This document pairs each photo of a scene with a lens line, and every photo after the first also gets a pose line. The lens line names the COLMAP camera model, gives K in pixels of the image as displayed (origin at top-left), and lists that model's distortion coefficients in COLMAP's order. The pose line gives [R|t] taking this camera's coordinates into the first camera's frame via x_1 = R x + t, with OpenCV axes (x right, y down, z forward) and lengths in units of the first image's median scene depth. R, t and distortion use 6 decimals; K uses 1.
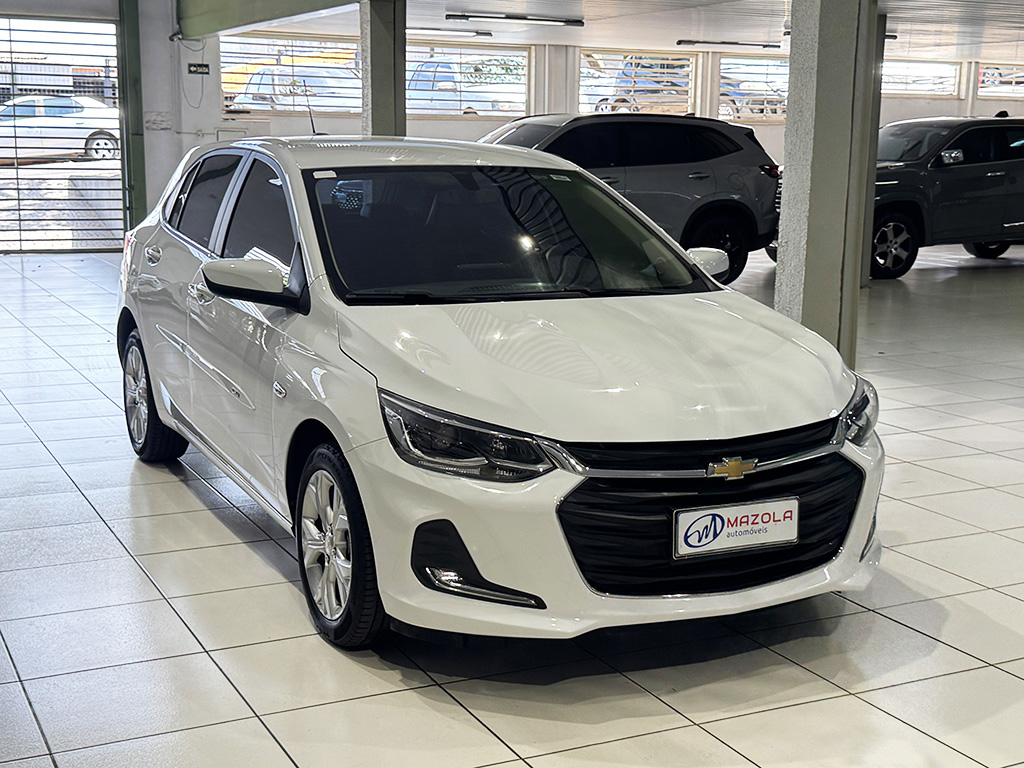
lens RADIAL K [[1412.6, 0, 512.8], [0, 1412.6, 388.4], [0, 0, 1]] dist [0.103996, 0.000000]
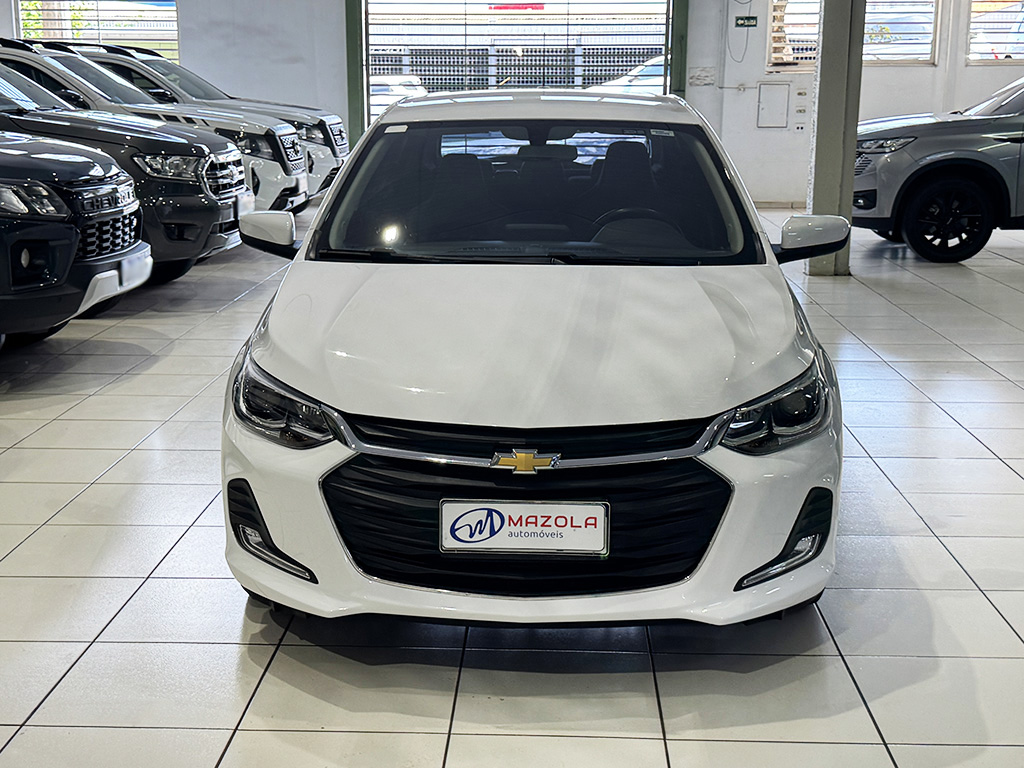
lens RADIAL K [[1412.6, 0, 512.3], [0, 1412.6, 387.4], [0, 0, 1]] dist [0.103996, 0.000000]
pose [[0.876075, 0.089840, -0.473731, 0.567429], [-0.075253, 0.995925, 0.049704, -0.033815], [0.476266, -0.007895, 0.879266, 0.212833]]
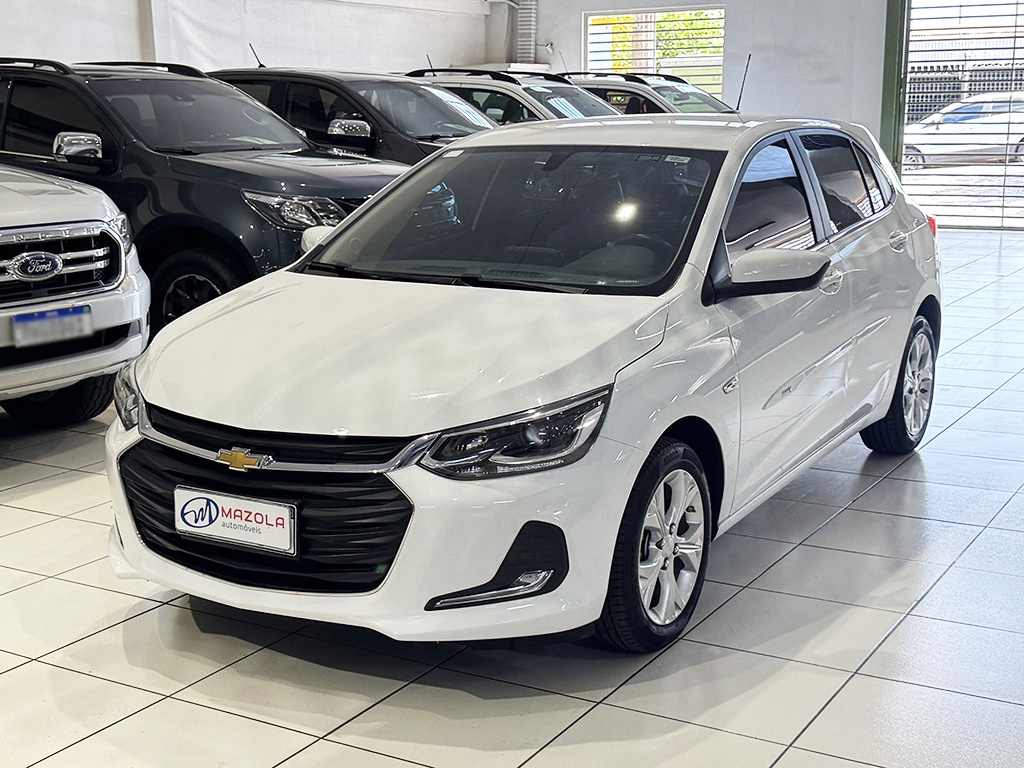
lens RADIAL K [[1412.6, 0, 519.4], [0, 1412.6, 378.4], [0, 0, 1]] dist [0.103996, 0.000000]
pose [[0.540857, 0.142112, -0.829022, 1.060536], [-0.132646, 0.987701, 0.082775, -0.104623], [0.830589, 0.065197, 0.553056, 0.617699]]
